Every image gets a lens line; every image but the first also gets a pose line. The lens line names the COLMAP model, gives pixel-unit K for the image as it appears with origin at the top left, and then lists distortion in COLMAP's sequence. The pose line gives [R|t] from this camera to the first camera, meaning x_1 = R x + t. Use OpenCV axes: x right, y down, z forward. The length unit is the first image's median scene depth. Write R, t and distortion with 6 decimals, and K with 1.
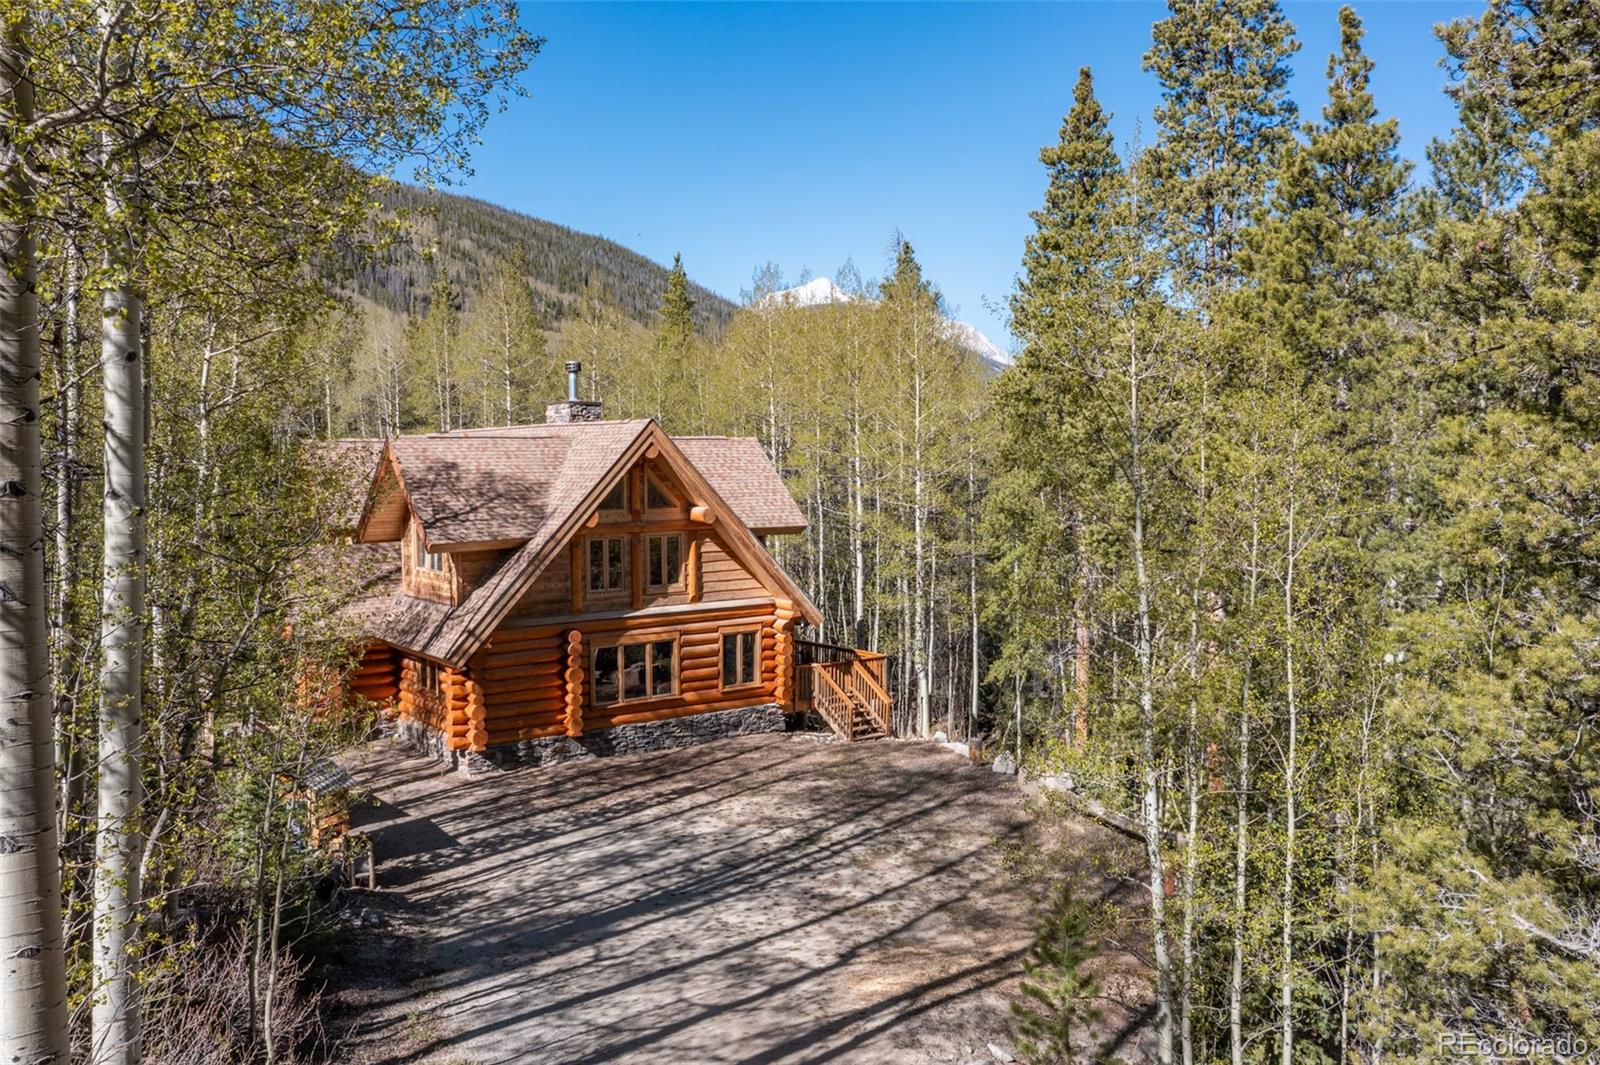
lens RADIAL K [[1263.8, 0, 800.0], [0, 1263.8, 532.5], [0, 0, 1]] dist [-0.018510, 0.003869]
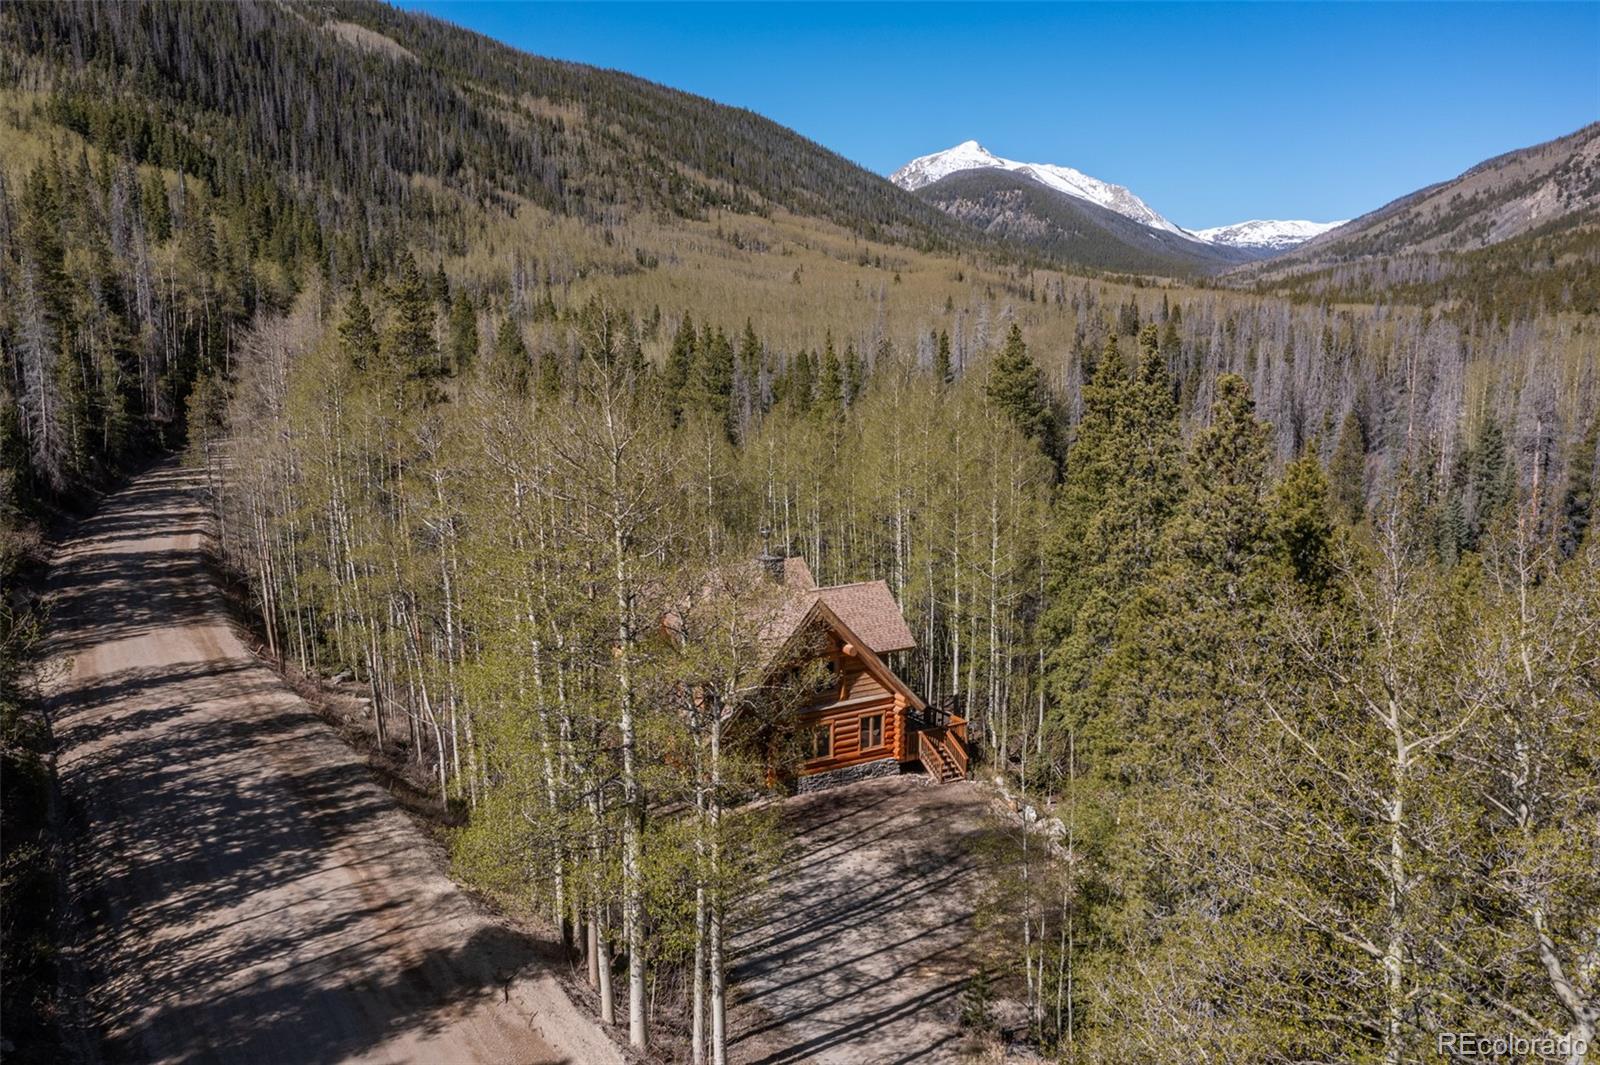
lens RADIAL K [[1263.8, 0, 800.0], [0, 1263.8, 532.5], [0, 0, 1]] dist [-0.018510, 0.003869]
pose [[0.993641, 0.016661, -0.111352, 0.037619], [-0.005068, 0.994607, 0.103595, -0.327071], [0.112477, -0.102372, 0.988367, -0.582670]]
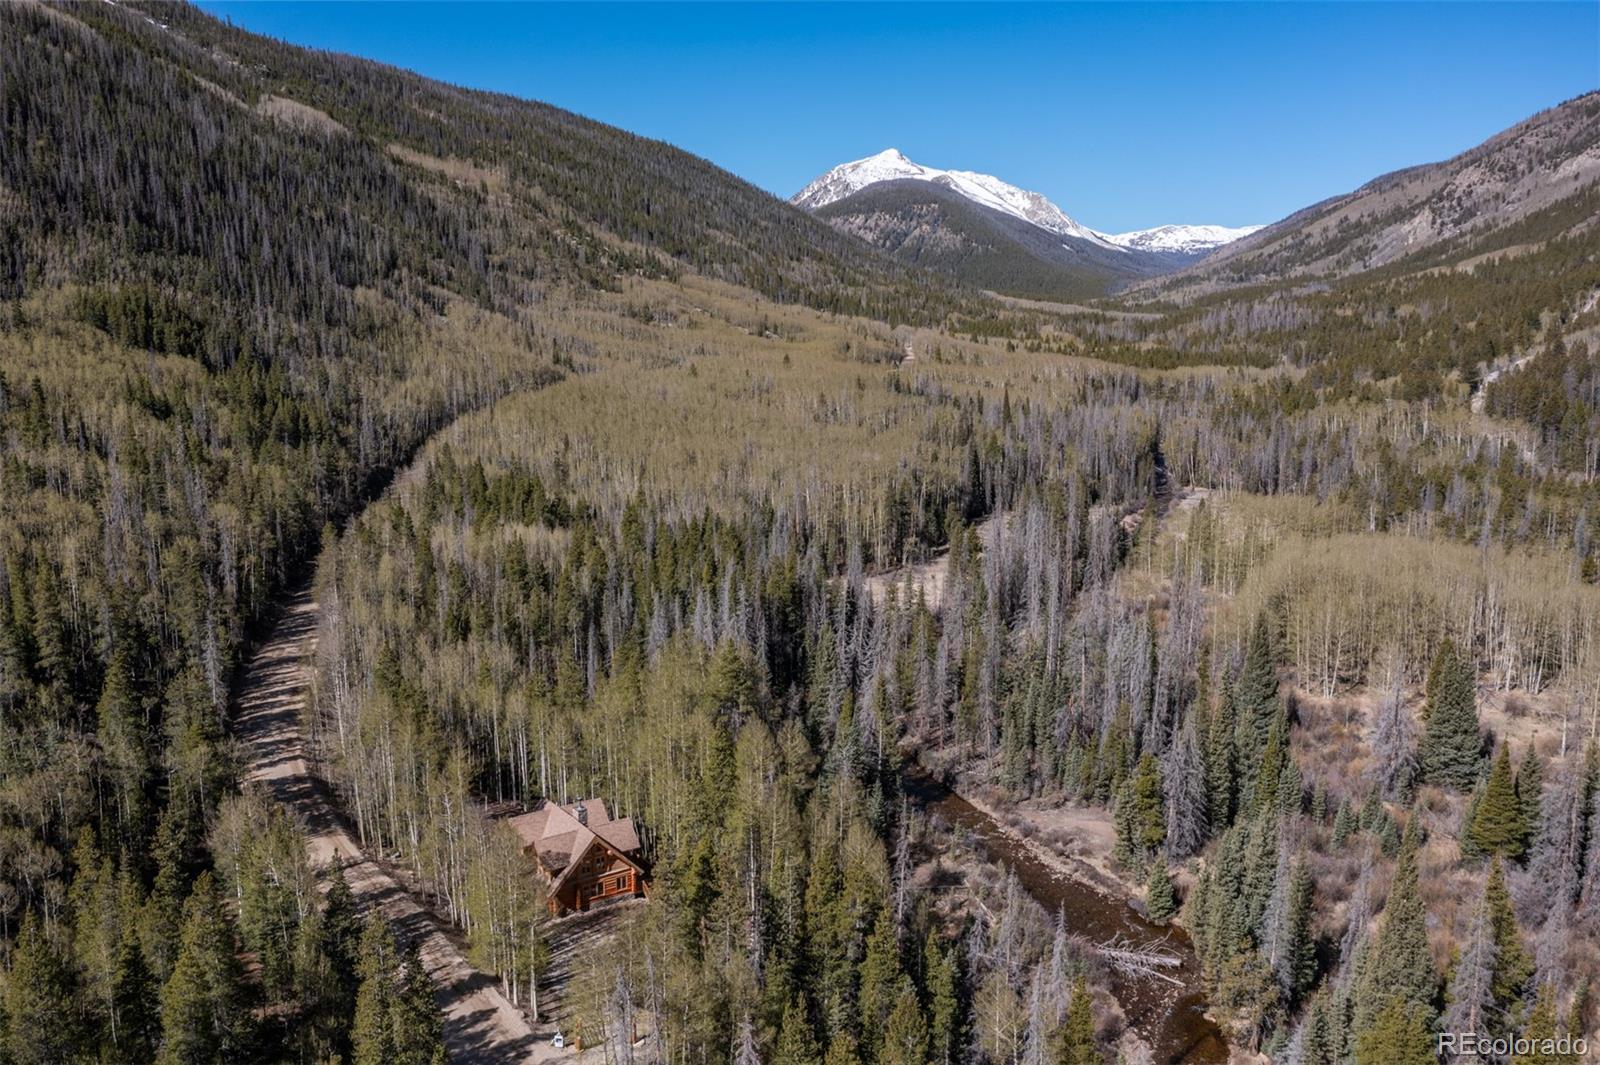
lens RADIAL K [[1263.8, 0, 800.0], [0, 1263.8, 532.5], [0, 0, 1]] dist [-0.018510, 0.003869]
pose [[0.998406, 0.009216, -0.055689, 0.745344], [-0.003250, 0.994330, 0.106286, -1.460561], [0.056353, -0.105935, 0.992775, -2.863699]]
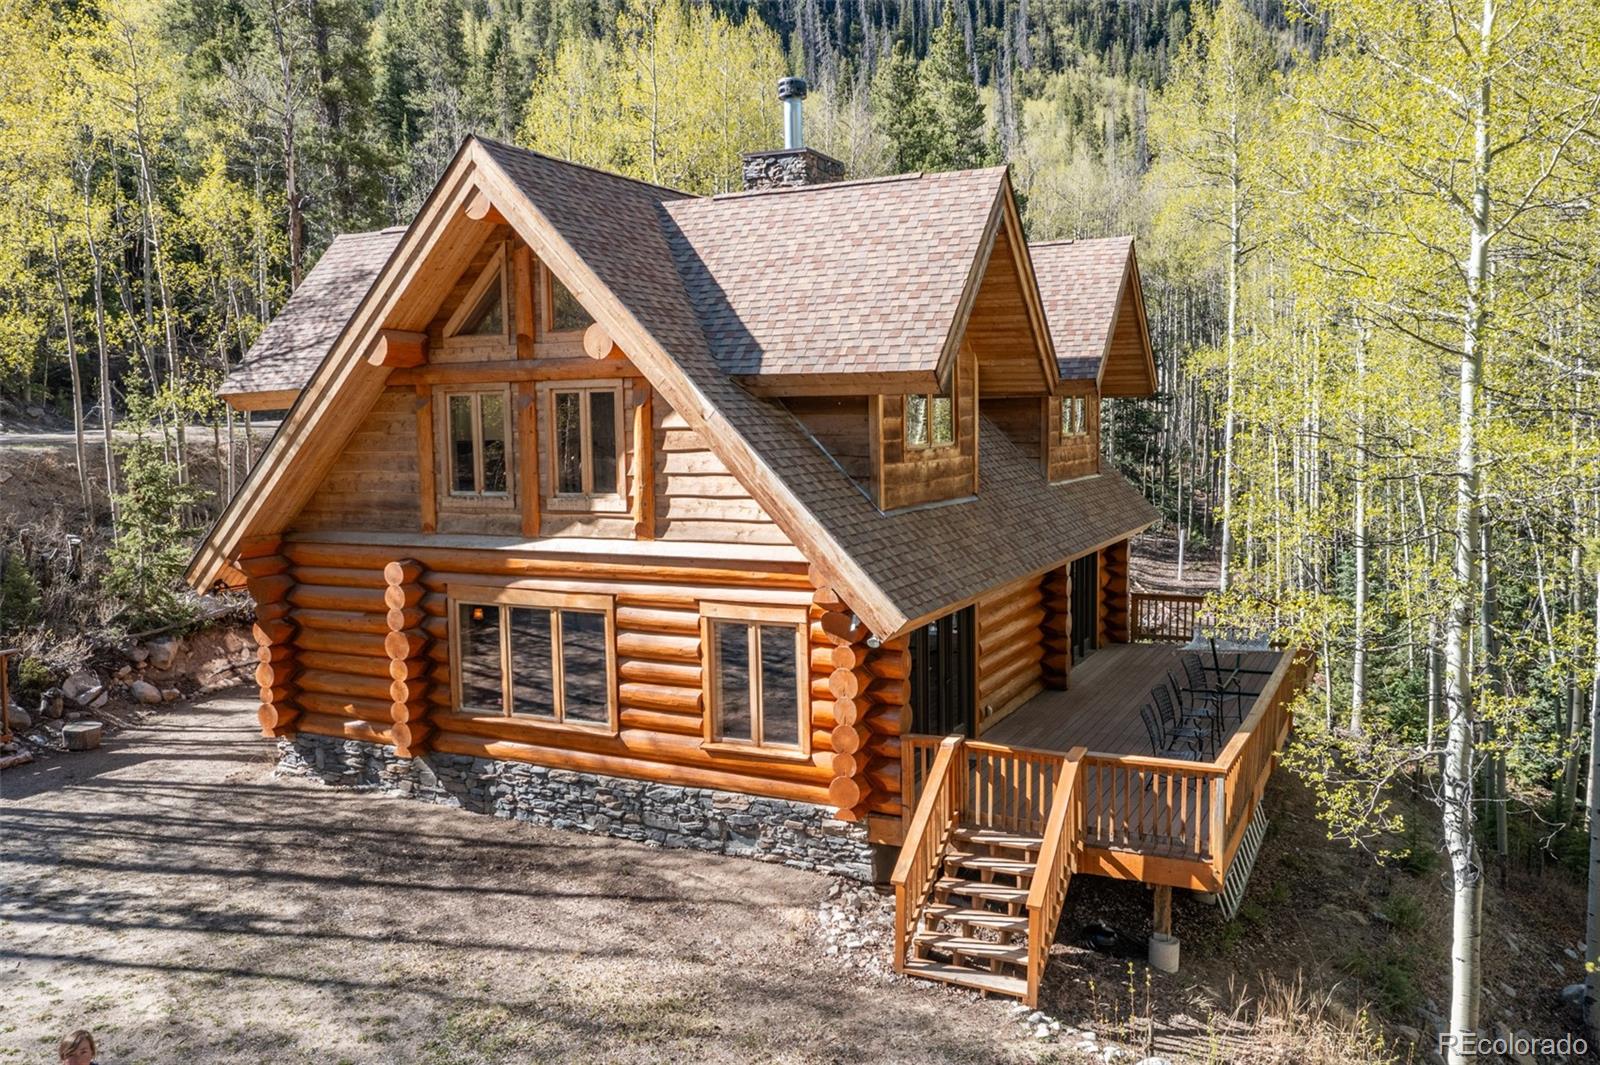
lens RADIAL K [[1244.7, 0, 819.5], [0, 1244.7, 525.5], [0, 0, 1]] dist [-0.011904, 0.001049]
pose [[0.447440, 0.081184, -0.890622, 0.345720], [-0.036501, 0.996699, 0.072515, 0.015823], [0.893569, 0.000063, 0.448926, 0.859894]]
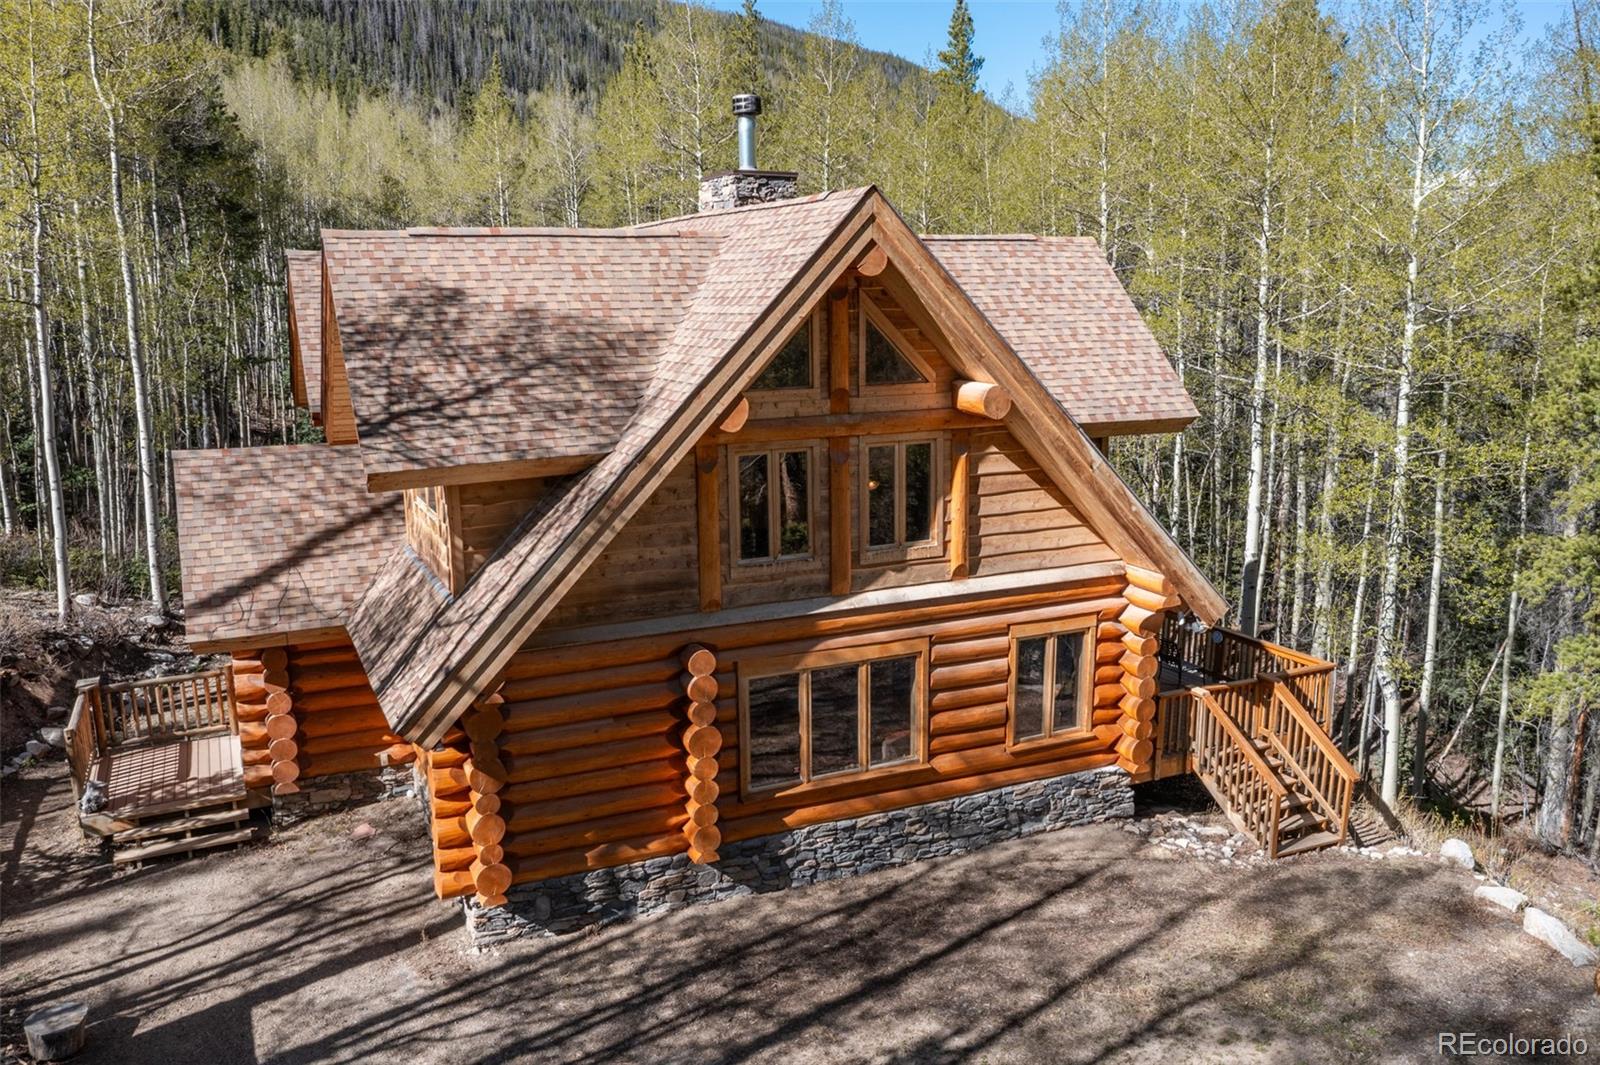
lens RADIAL K [[1263.8, 0, 800.0], [0, 1263.8, 532.5], [0, 0, 1]] dist [-0.018510, 0.003869]
pose [[0.974820, 0.037154, -0.219878, -0.037878], [-0.007695, 0.991040, 0.133347, -0.026823], [0.222862, -0.128297, 0.966371, 0.520204]]
